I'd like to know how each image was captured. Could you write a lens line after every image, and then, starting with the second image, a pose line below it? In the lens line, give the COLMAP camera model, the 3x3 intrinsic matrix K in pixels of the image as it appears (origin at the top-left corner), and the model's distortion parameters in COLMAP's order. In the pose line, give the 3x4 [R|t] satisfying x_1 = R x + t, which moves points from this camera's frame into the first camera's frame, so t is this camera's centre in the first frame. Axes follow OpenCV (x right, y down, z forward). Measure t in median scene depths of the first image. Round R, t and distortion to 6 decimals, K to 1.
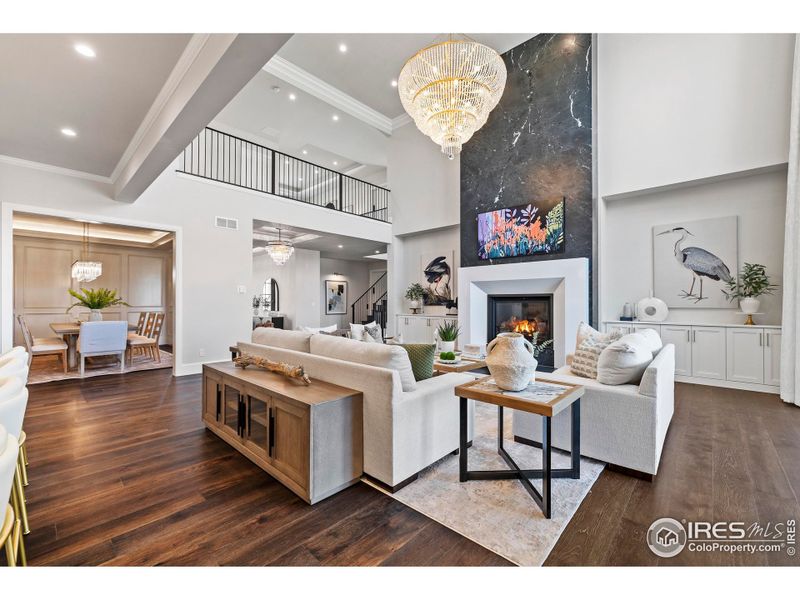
lens RADIAL K [[340.0, 0, 402.4], [0, 340.0, 299.9], [0, 0, 1]] dist [-0.001949, -0.000057]
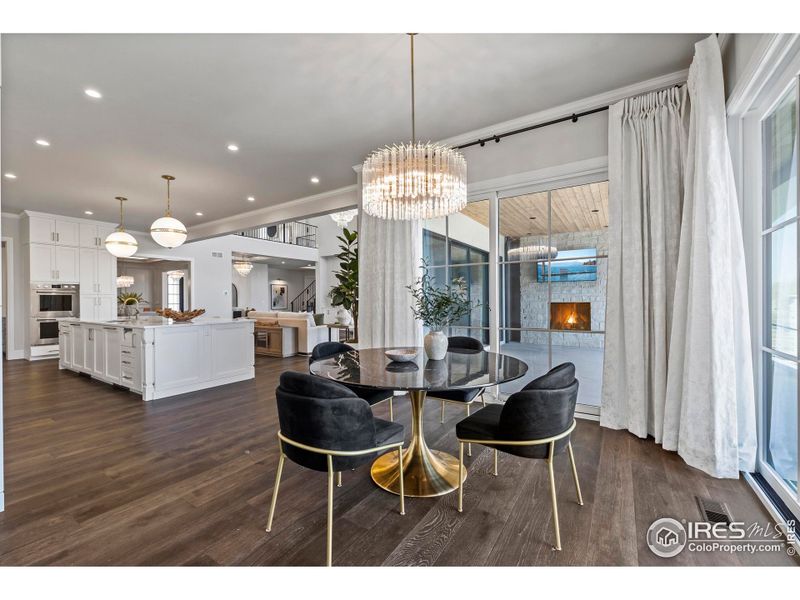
lens RADIAL K [[340.0, 0, 396.5], [0, 340.0, 299.7], [0, 0, 1]] dist [-0.001949, -0.000057]
pose [[0.987253, -0.006555, 0.159026, 0.063155], [0.005890, 0.999972, 0.004650, 0.000802], [-0.159052, -0.003654, 0.987263, -0.498052]]
